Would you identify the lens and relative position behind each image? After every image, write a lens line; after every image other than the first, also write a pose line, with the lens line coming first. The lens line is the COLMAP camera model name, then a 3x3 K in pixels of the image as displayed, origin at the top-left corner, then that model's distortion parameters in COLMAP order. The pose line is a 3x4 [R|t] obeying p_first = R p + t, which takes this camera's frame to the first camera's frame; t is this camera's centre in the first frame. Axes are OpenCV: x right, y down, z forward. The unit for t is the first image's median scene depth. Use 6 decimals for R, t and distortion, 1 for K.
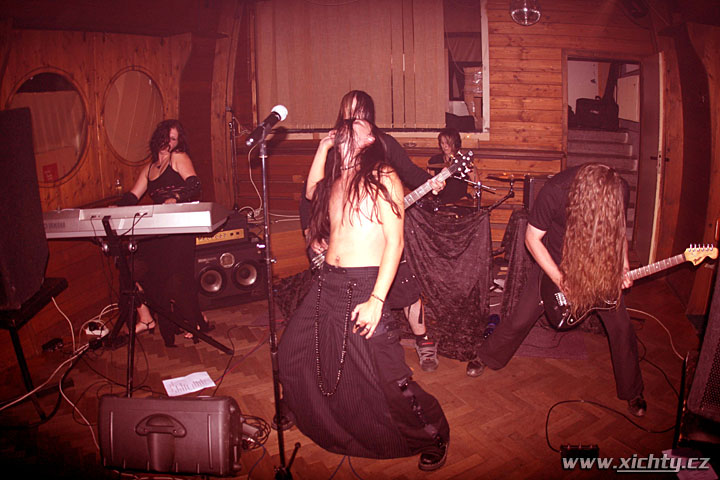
lens RADIAL K [[517.2, 0, 360.0], [0, 517.2, 240.0], [0, 0, 1]] dist [-0.329177, 0.109545]
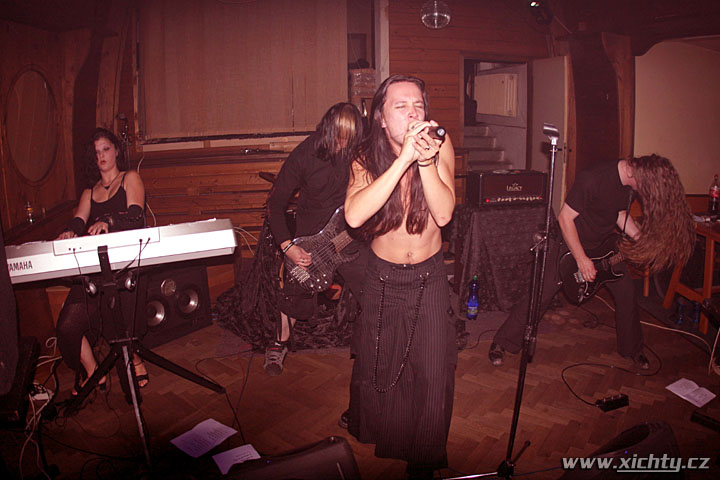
lens RADIAL K [[517.2, 0, 360.0], [0, 517.2, 240.0], [0, 0, 1]] dist [-0.329177, 0.109545]
pose [[0.908262, -0.095510, 0.407354, -0.332268], [0.099153, 0.994997, 0.012214, -0.020486], [-0.406483, 0.029297, 0.913189, 0.102997]]
